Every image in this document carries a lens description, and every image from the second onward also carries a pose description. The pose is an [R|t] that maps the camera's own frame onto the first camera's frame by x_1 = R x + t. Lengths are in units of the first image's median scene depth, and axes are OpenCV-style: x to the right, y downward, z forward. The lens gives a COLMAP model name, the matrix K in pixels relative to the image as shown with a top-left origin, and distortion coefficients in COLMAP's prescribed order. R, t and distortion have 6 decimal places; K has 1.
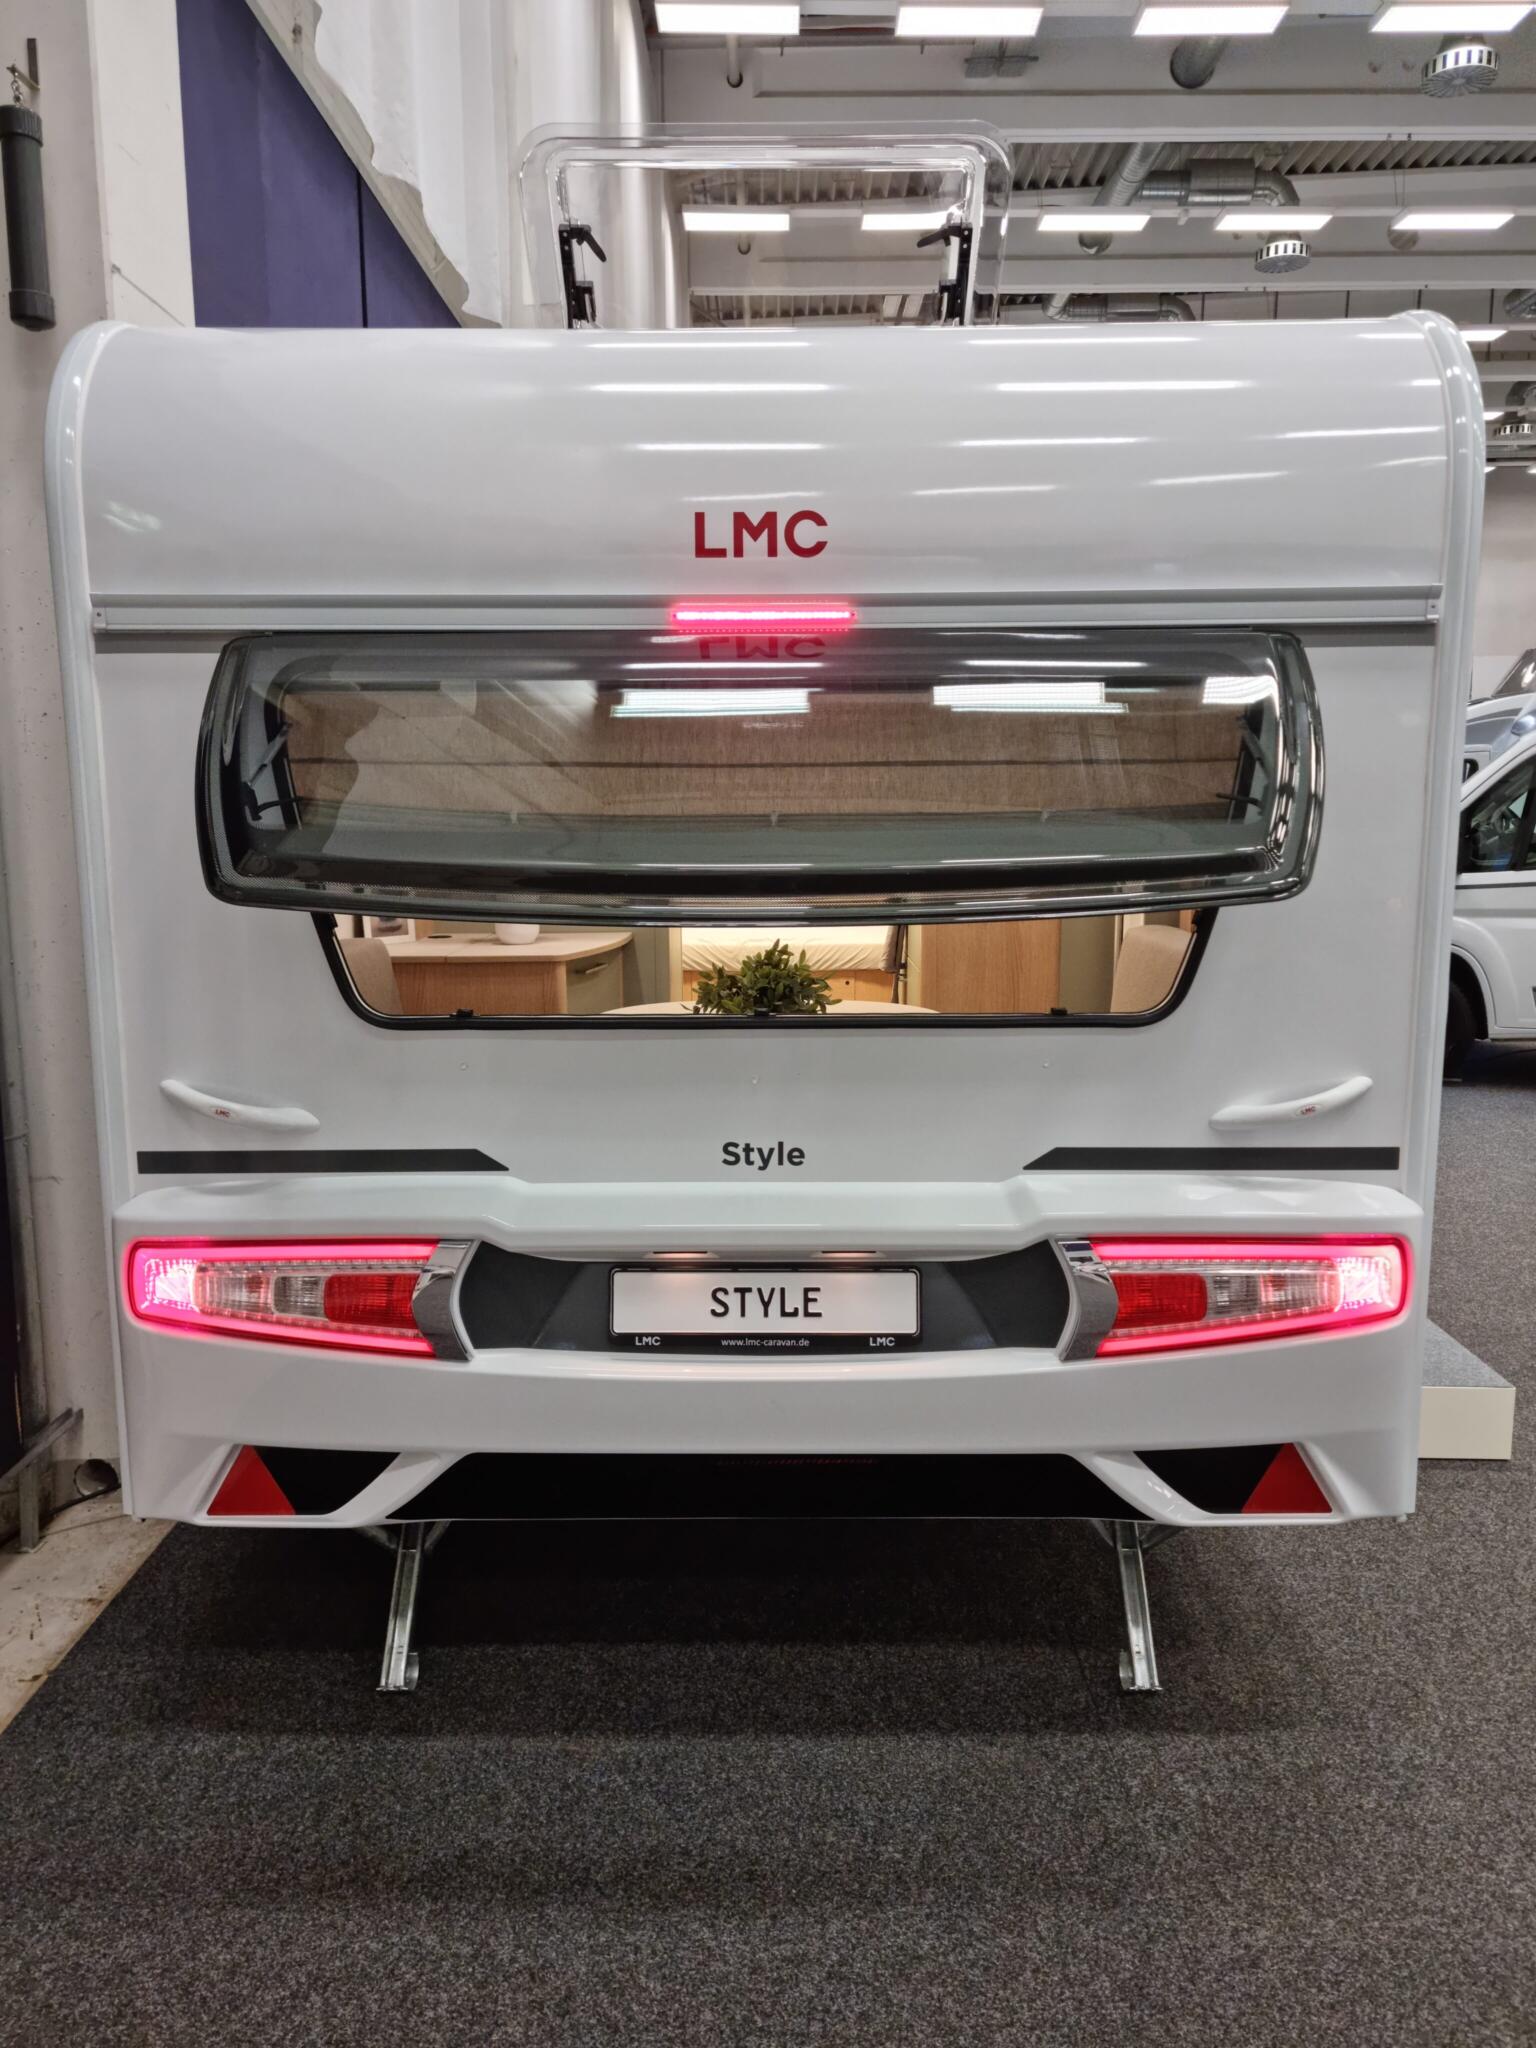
lens RADIAL K [[1489.3, 0, 761.4], [0, 1489.3, 1029.9], [0, 0, 1]] dist [0.060341, -0.028004]
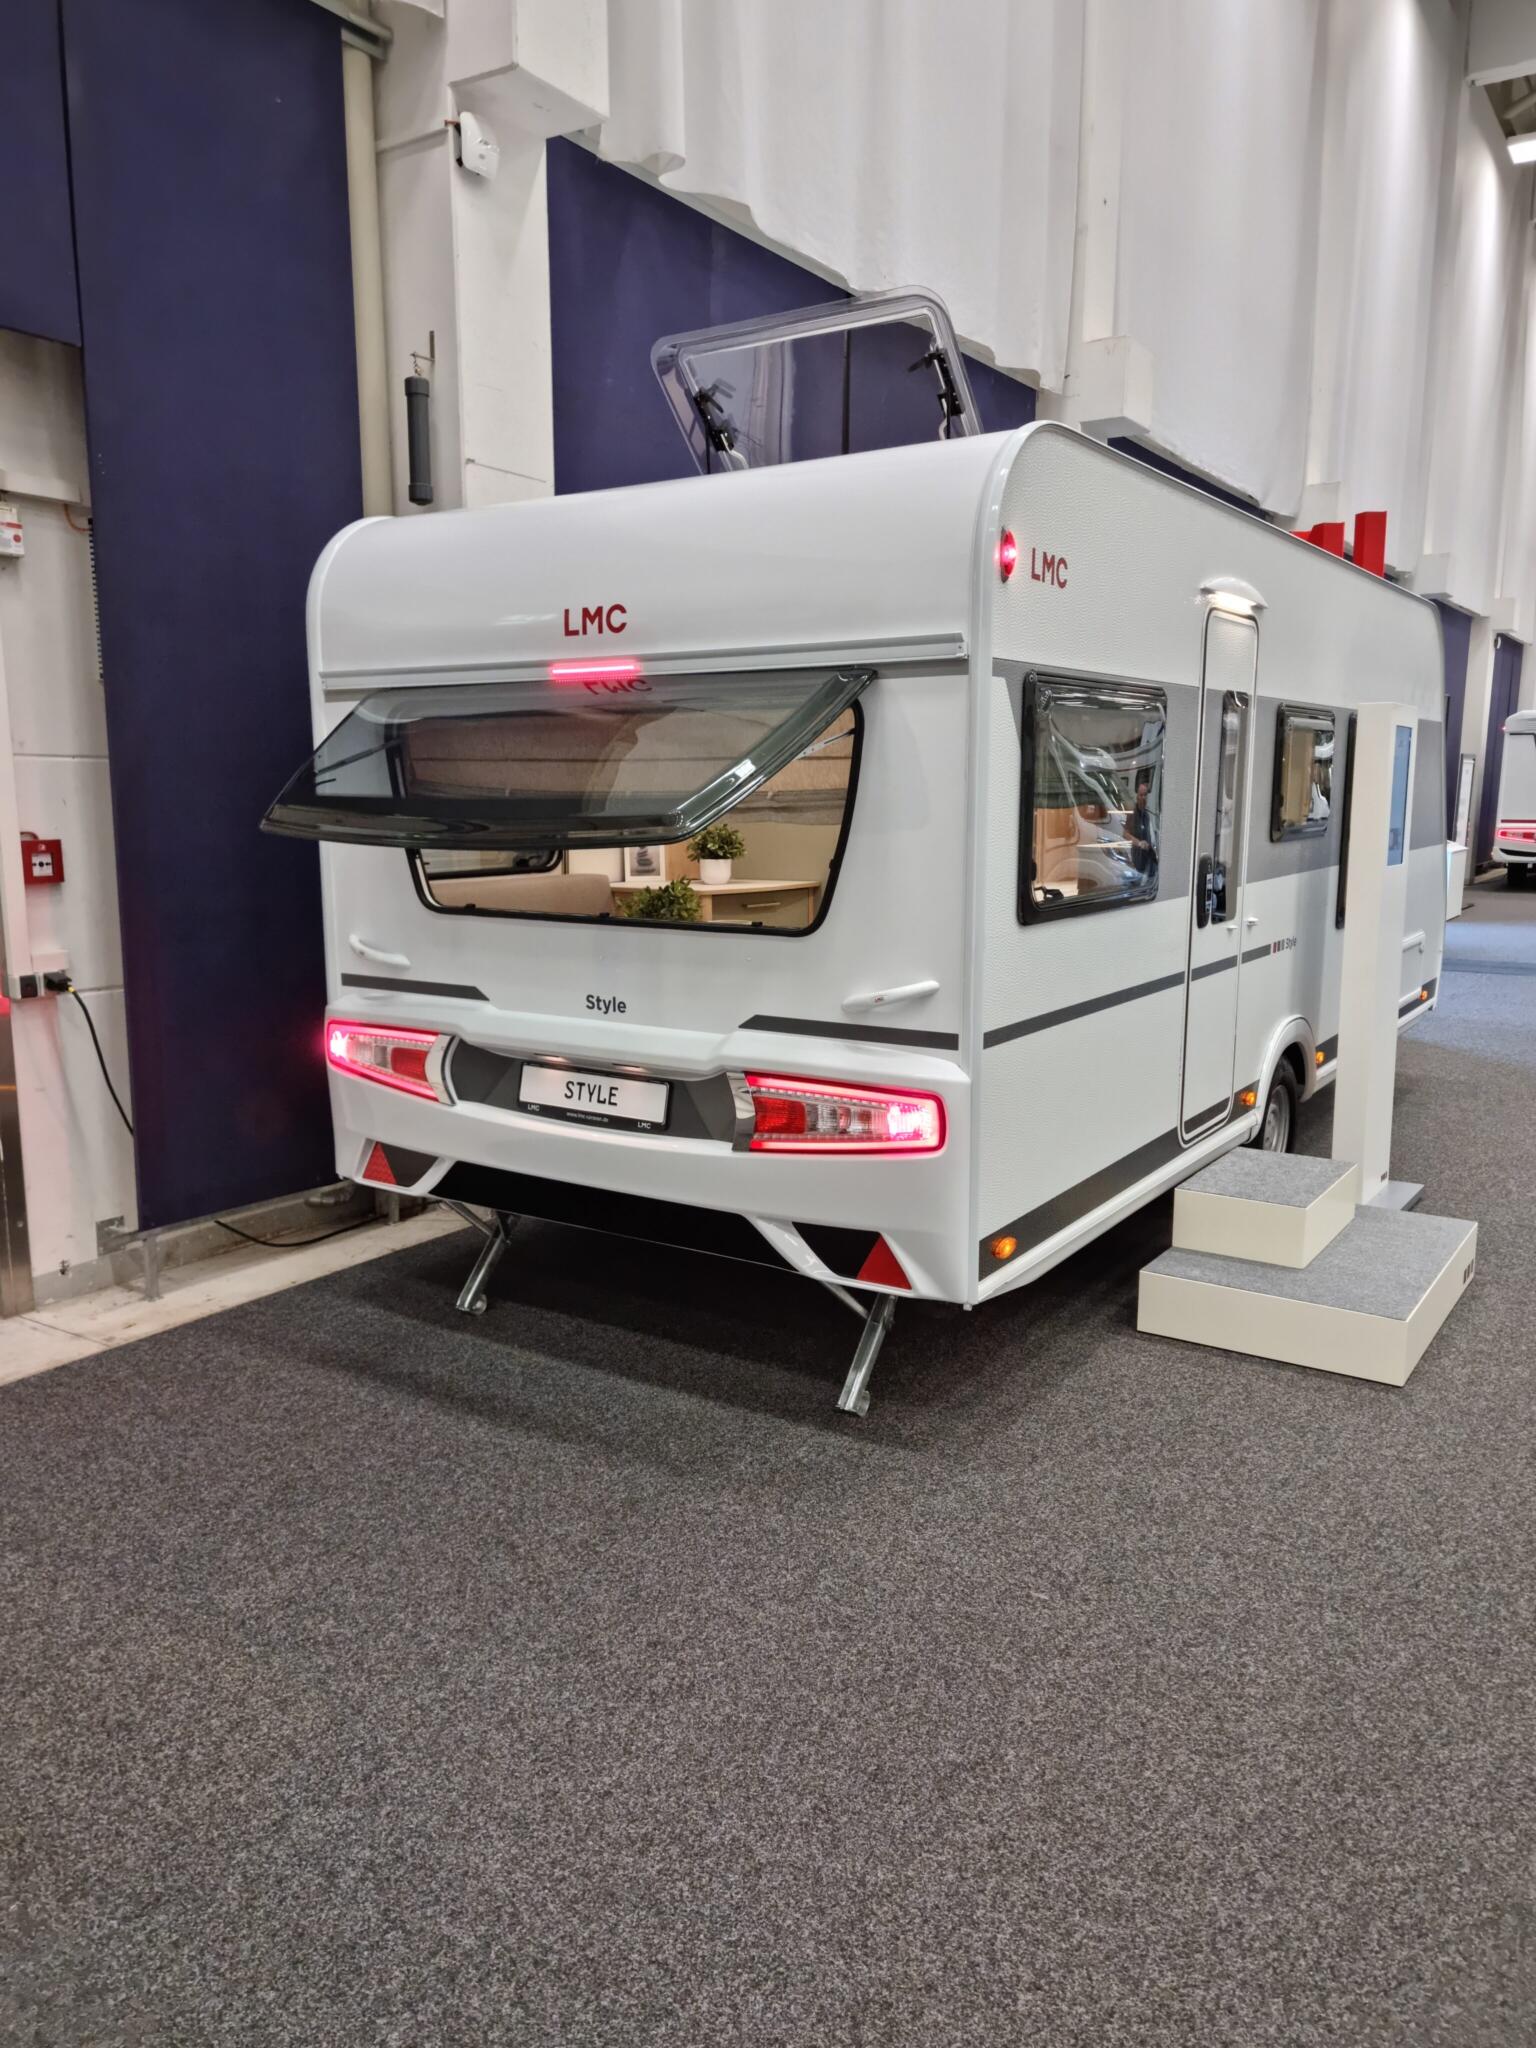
lens RADIAL K [[1489.3, 0, 761.4], [0, 1489.3, 1029.9], [0, 0, 1]] dist [0.060341, -0.028004]
pose [[0.836289, 0.091408, -0.540615, 1.021882], [-0.084144, 0.995721, 0.038195, 0.036737], [0.541793, 0.013548, 0.840403, -0.260736]]
